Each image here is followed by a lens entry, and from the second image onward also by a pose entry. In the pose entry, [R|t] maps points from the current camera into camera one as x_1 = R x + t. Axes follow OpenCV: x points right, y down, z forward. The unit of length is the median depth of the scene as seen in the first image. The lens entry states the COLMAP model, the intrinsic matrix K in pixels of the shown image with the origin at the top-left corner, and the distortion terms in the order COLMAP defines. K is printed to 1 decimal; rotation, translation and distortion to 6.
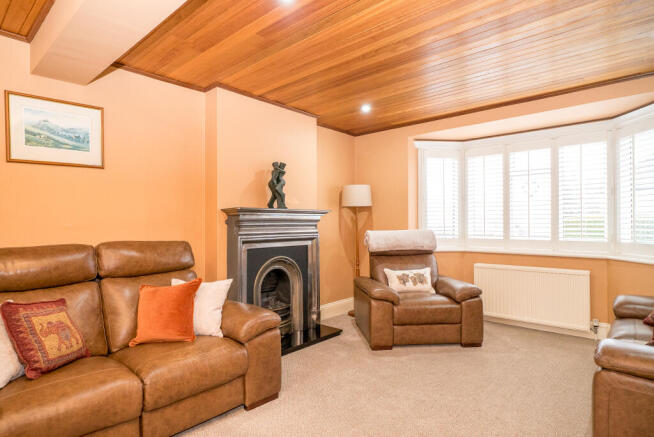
lens RADIAL K [[363.9, 0, 326.7], [0, 363.9, 220.6], [0, 0, 1]] dist [0.004179, 0.000605]
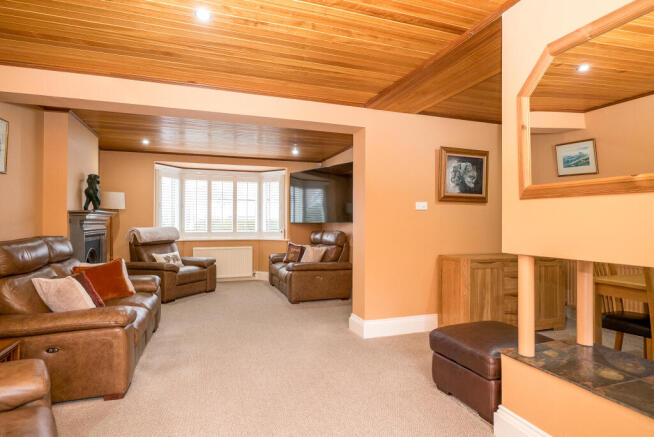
lens RADIAL K [[363.9, 0, 326.8], [0, 363.9, 219.3], [0, 0, 1]] dist [0.004179, 0.000605]
pose [[0.481005, 0.013766, 0.876610, -0.792415], [-0.012150, 0.999885, -0.009035, 0.000674], [-0.876634, -0.006305, 0.481117, -0.307513]]
